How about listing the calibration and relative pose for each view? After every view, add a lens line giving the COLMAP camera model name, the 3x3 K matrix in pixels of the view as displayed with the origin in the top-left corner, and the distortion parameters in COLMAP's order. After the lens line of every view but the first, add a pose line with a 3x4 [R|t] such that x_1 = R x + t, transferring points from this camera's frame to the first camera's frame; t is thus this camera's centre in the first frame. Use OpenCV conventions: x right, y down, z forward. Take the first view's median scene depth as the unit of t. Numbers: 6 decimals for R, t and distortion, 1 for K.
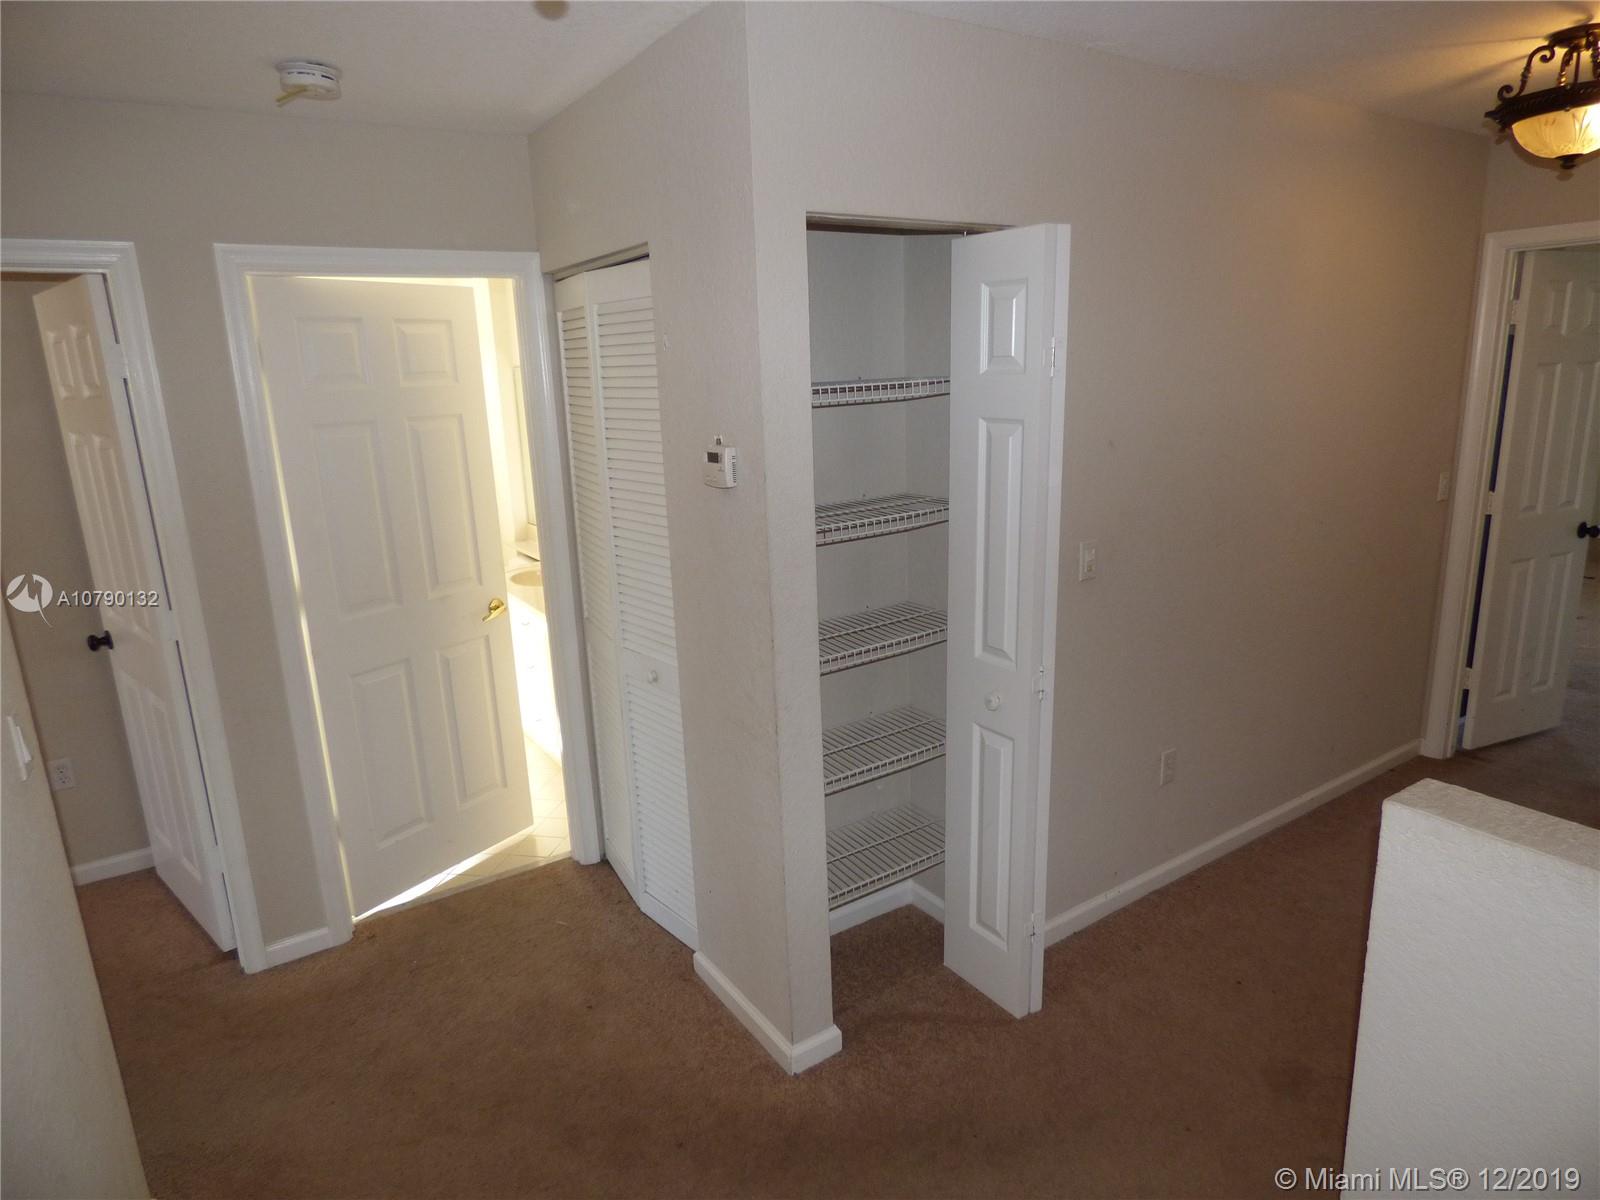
lens RADIAL K [[963.5, 0, 795.8], [0, 963.5, 598.6], [0, 0, 1]] dist [-0.012758, -0.003838]
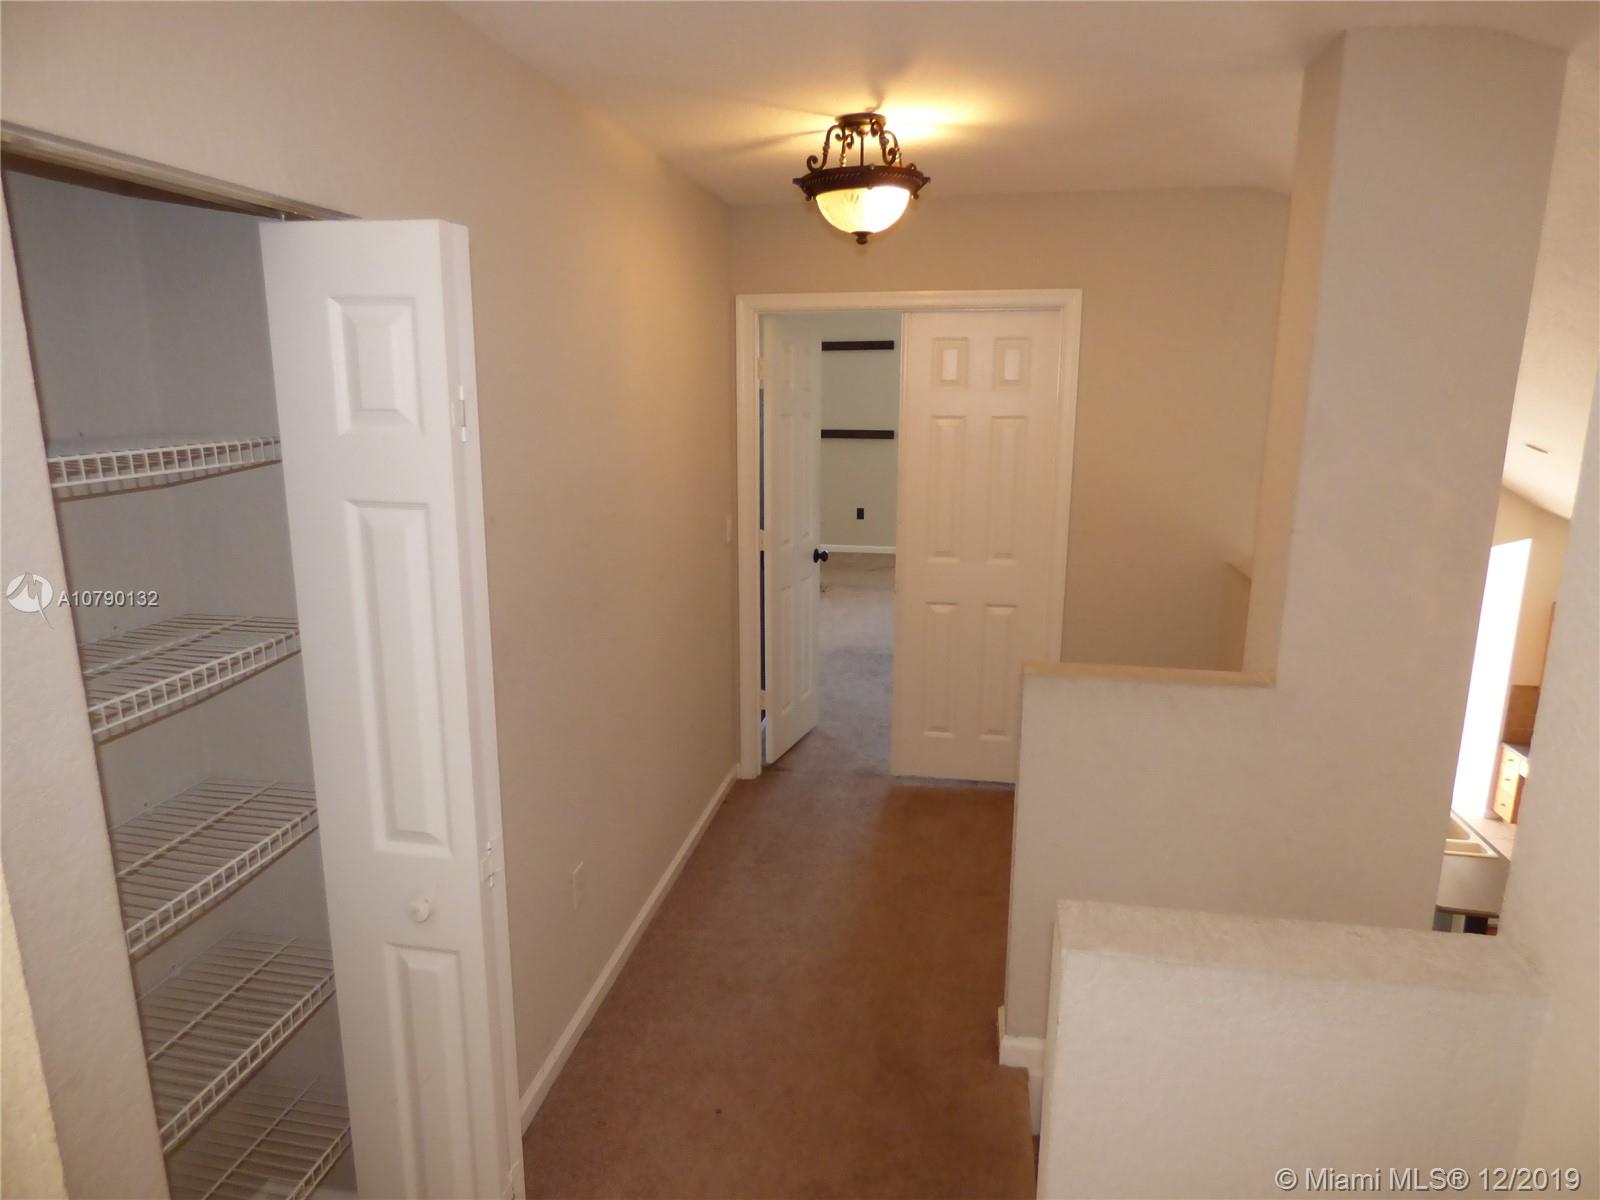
lens RADIAL K [[963.5, 0, 795.8], [0, 963.5, 598.6], [0, 0, 1]] dist [-0.012758, -0.003838]
pose [[0.694849, -0.118295, 0.709359, -0.066654], [0.141862, 0.989543, 0.026058, -0.091067], [-0.705025, 0.082525, 0.704365, 0.313174]]
